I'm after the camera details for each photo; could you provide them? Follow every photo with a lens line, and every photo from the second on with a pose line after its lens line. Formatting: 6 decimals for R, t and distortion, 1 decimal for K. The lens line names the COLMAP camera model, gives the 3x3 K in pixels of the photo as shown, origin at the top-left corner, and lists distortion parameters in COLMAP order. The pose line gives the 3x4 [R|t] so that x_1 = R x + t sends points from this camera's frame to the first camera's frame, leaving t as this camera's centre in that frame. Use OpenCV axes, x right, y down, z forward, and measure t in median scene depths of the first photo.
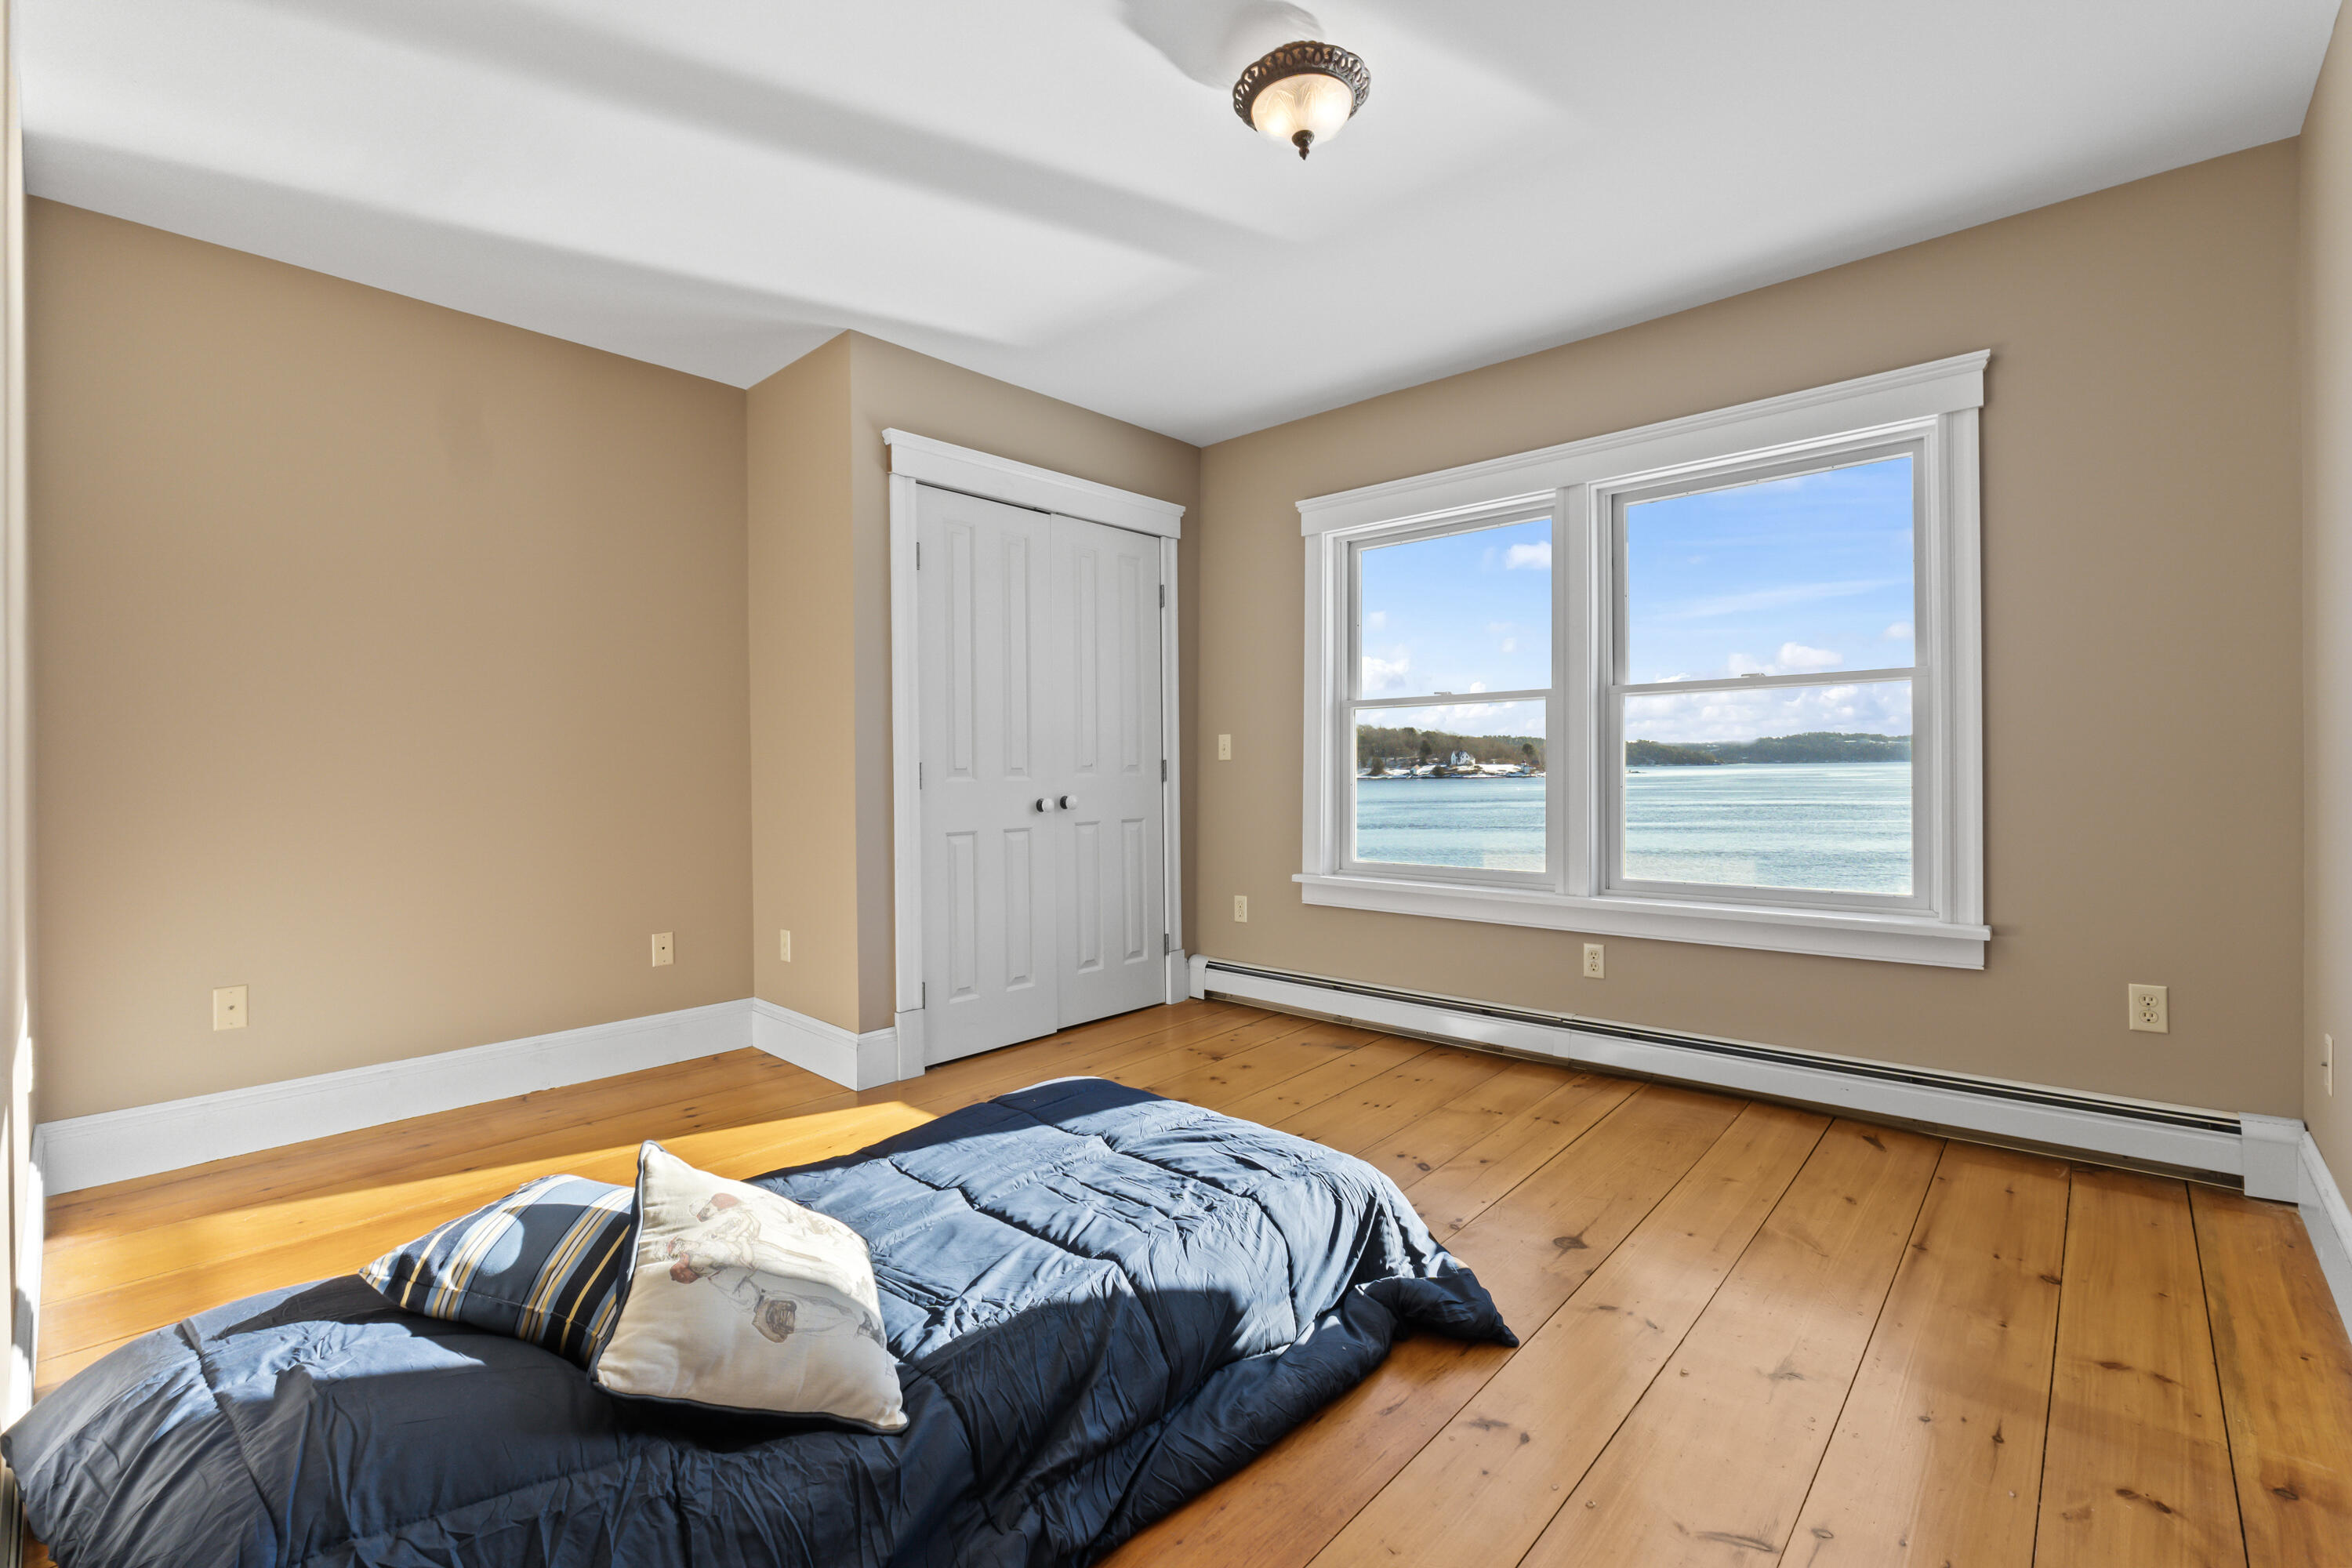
lens RADIAL K [[1008.7, 0, 1144.8], [0, 1008.7, 773.6], [0, 0, 1]] dist [-0.005349, 0.000352]
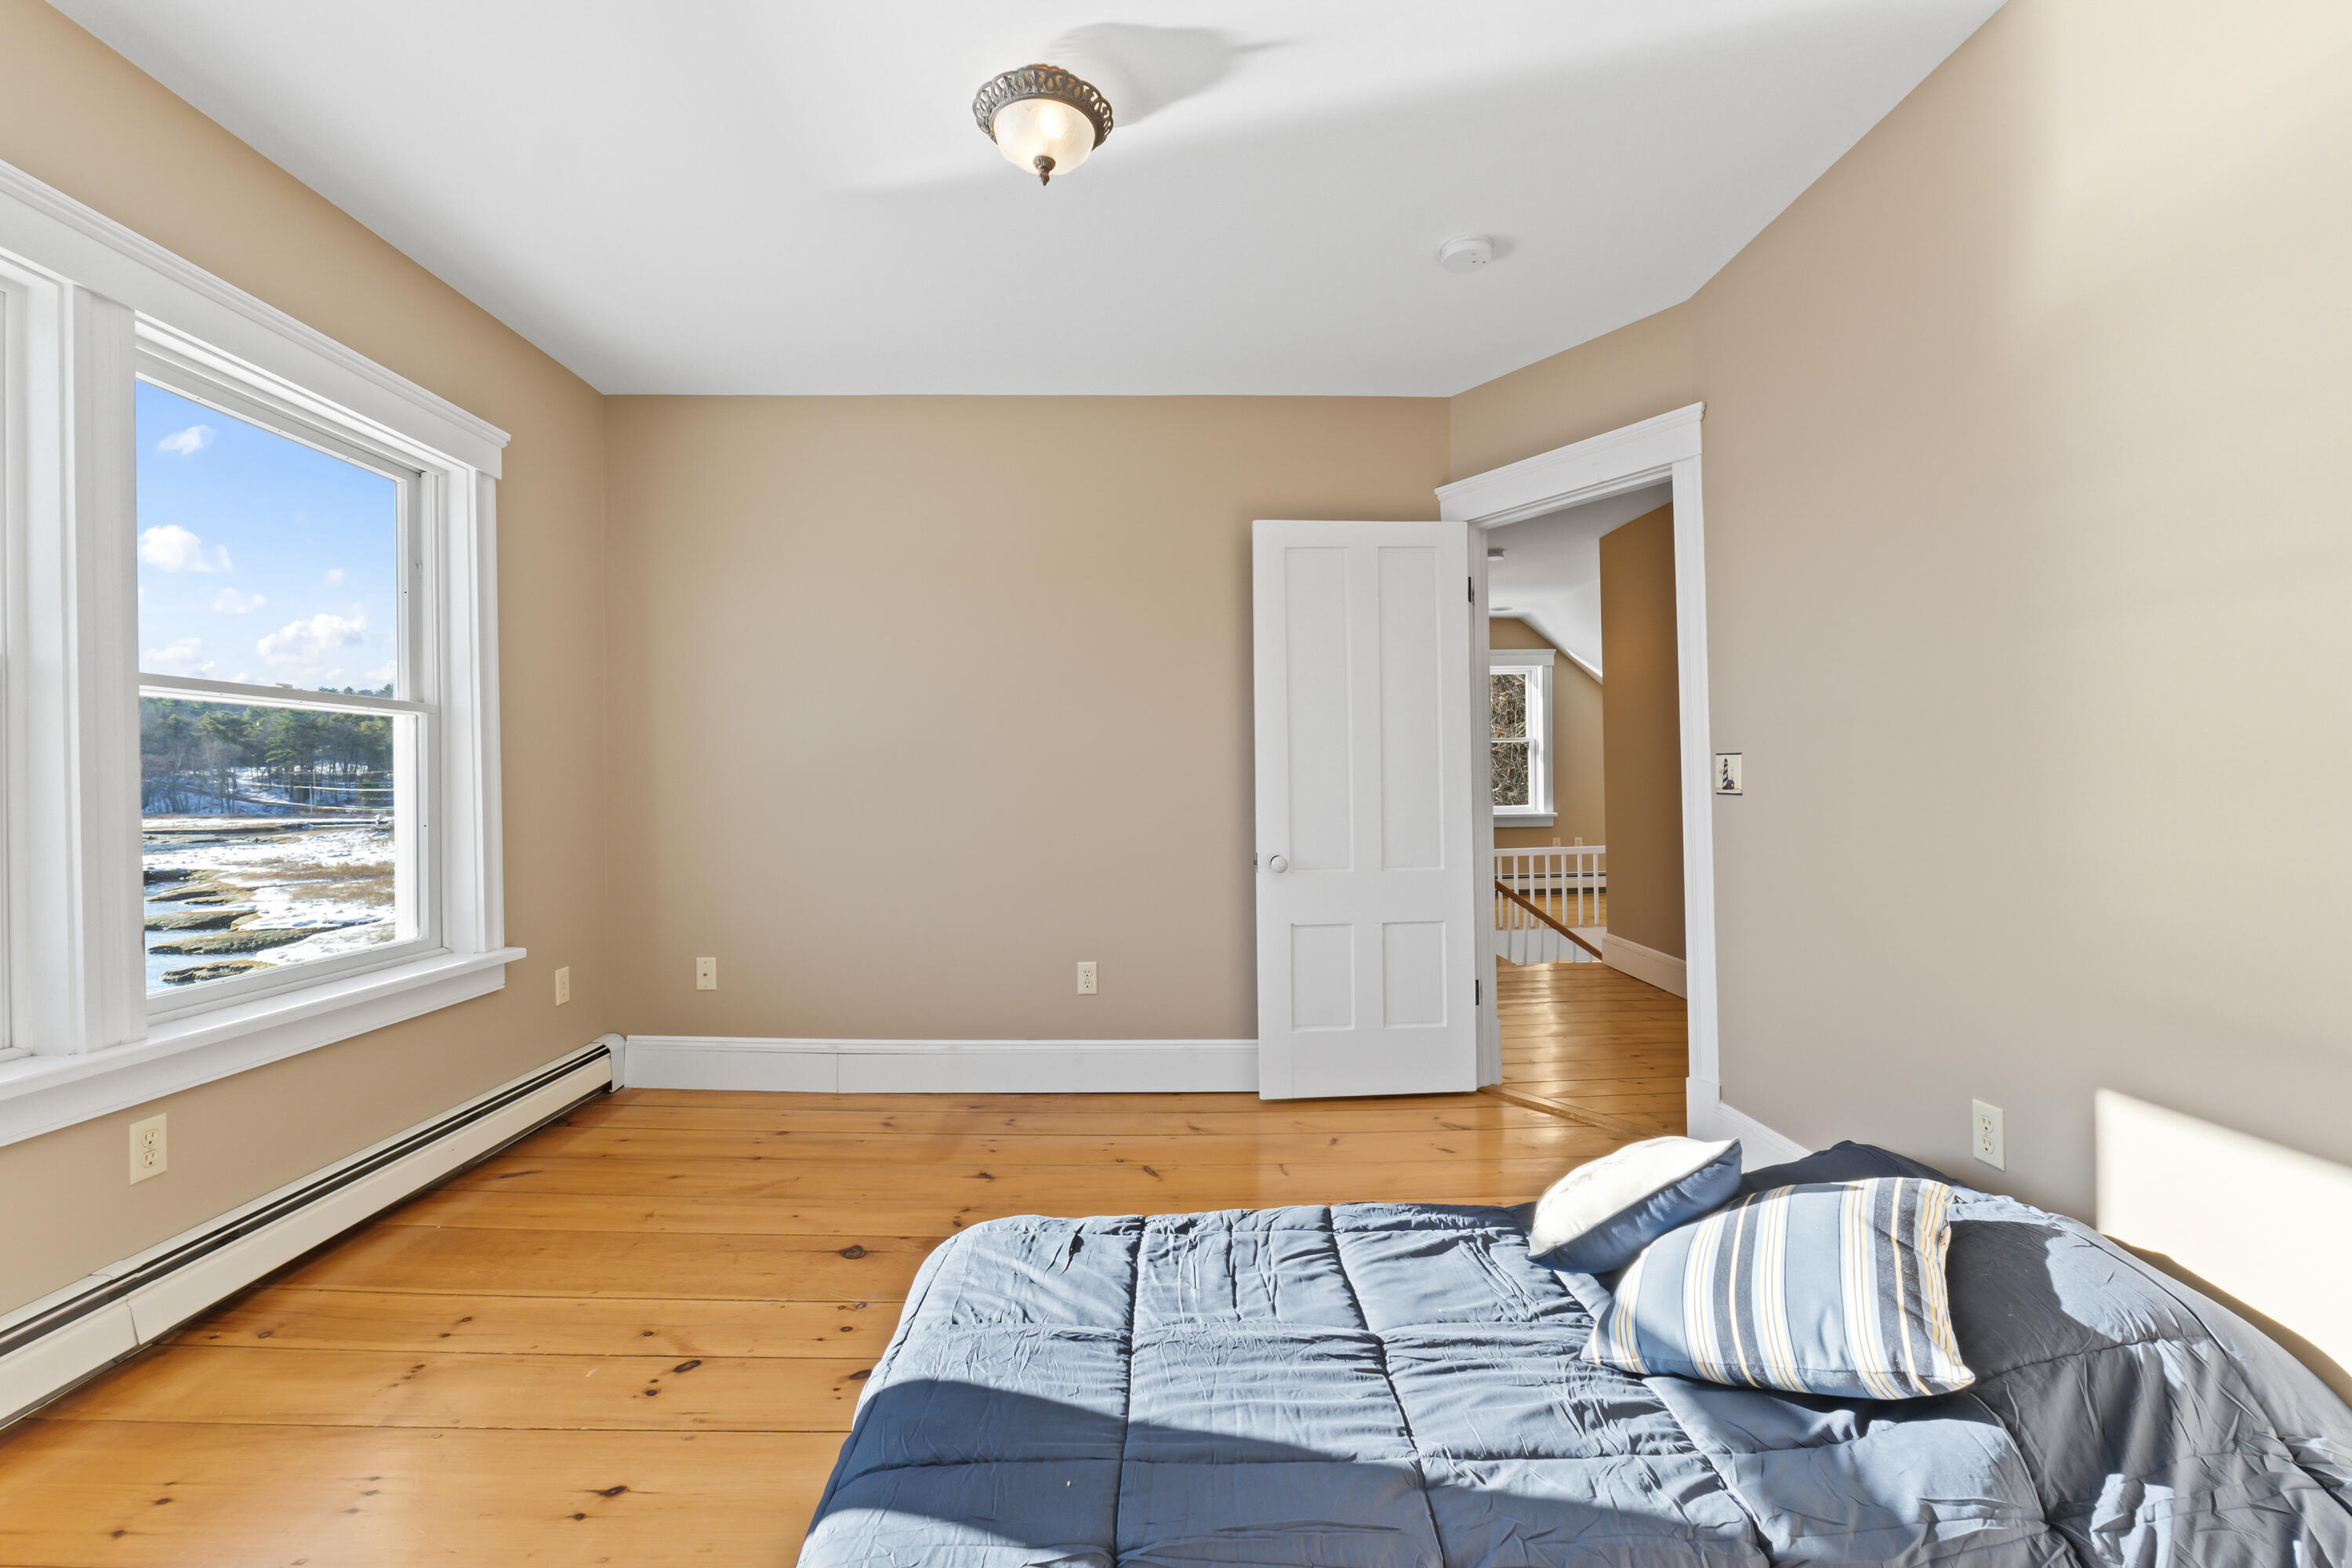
lens RADIAL K [[1008.7, 0, 1185.6], [0, 1008.7, 775.7], [0, 0, 1]] dist [-0.005349, 0.000352]
pose [[-0.716526, 0.018000, 0.697329, -0.363270], [0.013157, 0.999838, -0.012290, -0.012378], [-0.697437, 0.000369, -0.716646, 0.951042]]
